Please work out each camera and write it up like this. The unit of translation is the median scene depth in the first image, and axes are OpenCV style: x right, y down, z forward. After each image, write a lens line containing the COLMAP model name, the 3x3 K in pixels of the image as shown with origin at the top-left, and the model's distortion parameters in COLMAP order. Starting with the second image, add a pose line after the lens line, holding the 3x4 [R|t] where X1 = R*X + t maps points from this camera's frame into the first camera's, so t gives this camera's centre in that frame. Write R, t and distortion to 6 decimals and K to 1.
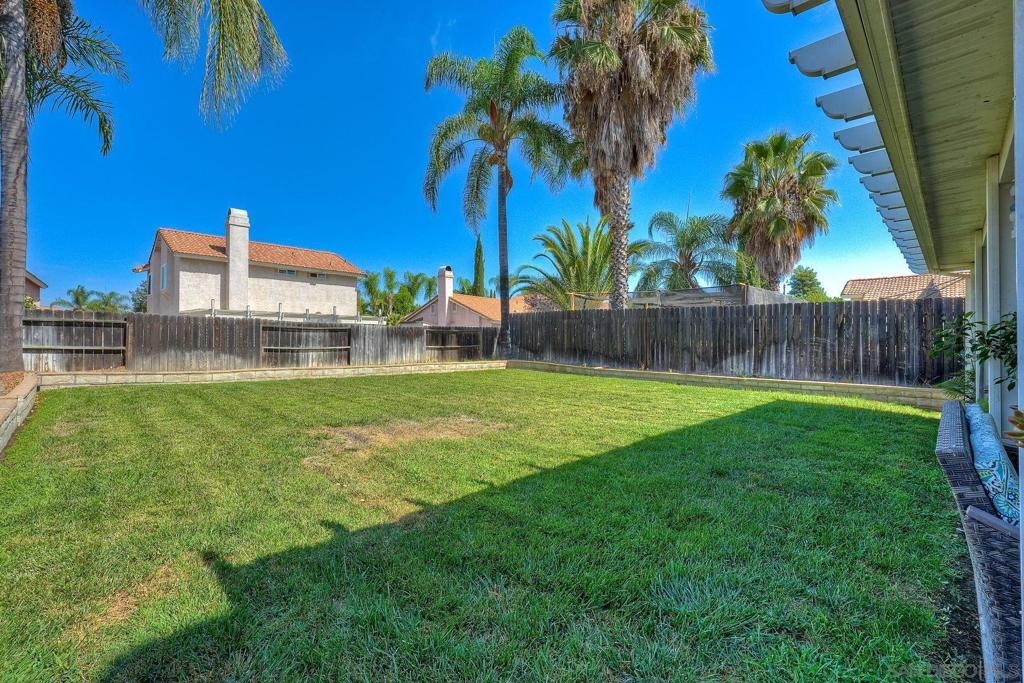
lens RADIAL K [[464.1, 0, 514.7], [0, 464.1, 338.3], [0, 0, 1]] dist [-0.004481, 0.004003]
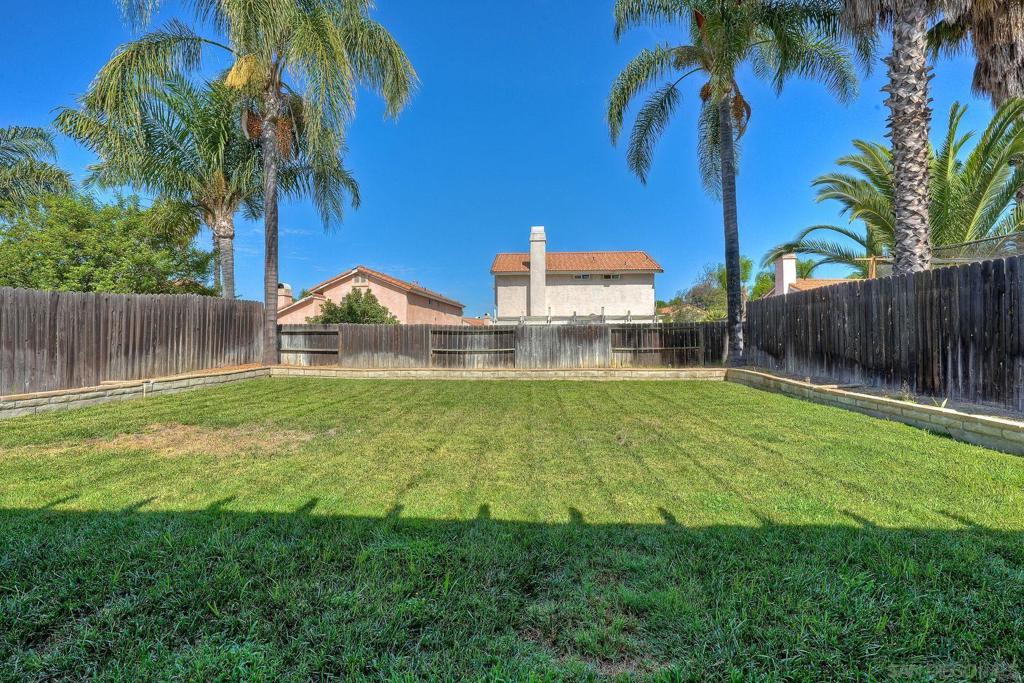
lens RADIAL K [[464.1, 0, 503.8], [0, 464.1, 340.1], [0, 0, 1]] dist [-0.004481, 0.004003]
pose [[0.652940, -0.013725, -0.757285, 0.326167], [0.015665, 0.999867, -0.004614, 0.003799], [0.757248, -0.008850, 0.653068, 0.313717]]
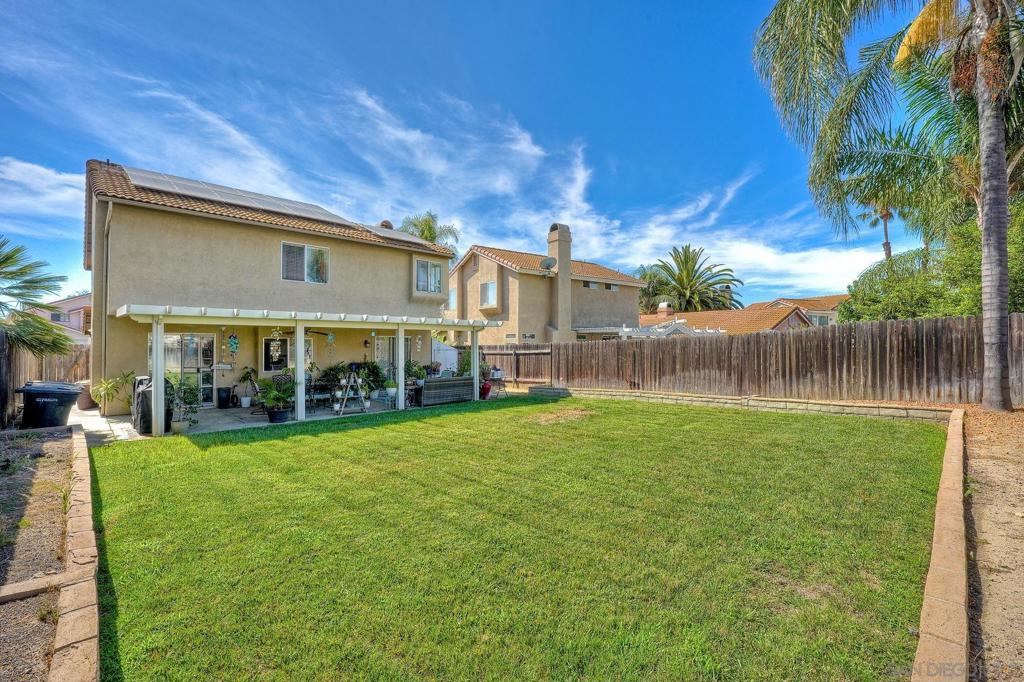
lens RADIAL K [[464.1, 0, 510.5], [0, 464.1, 339.5], [0, 0, 1]] dist [-0.004481, 0.004003]
pose [[-0.999997, -0.002132, -0.001477, 0.013493], [-0.002094, 0.999694, -0.024646, -0.030528], [0.001529, -0.024643, -0.999695, 1.090713]]
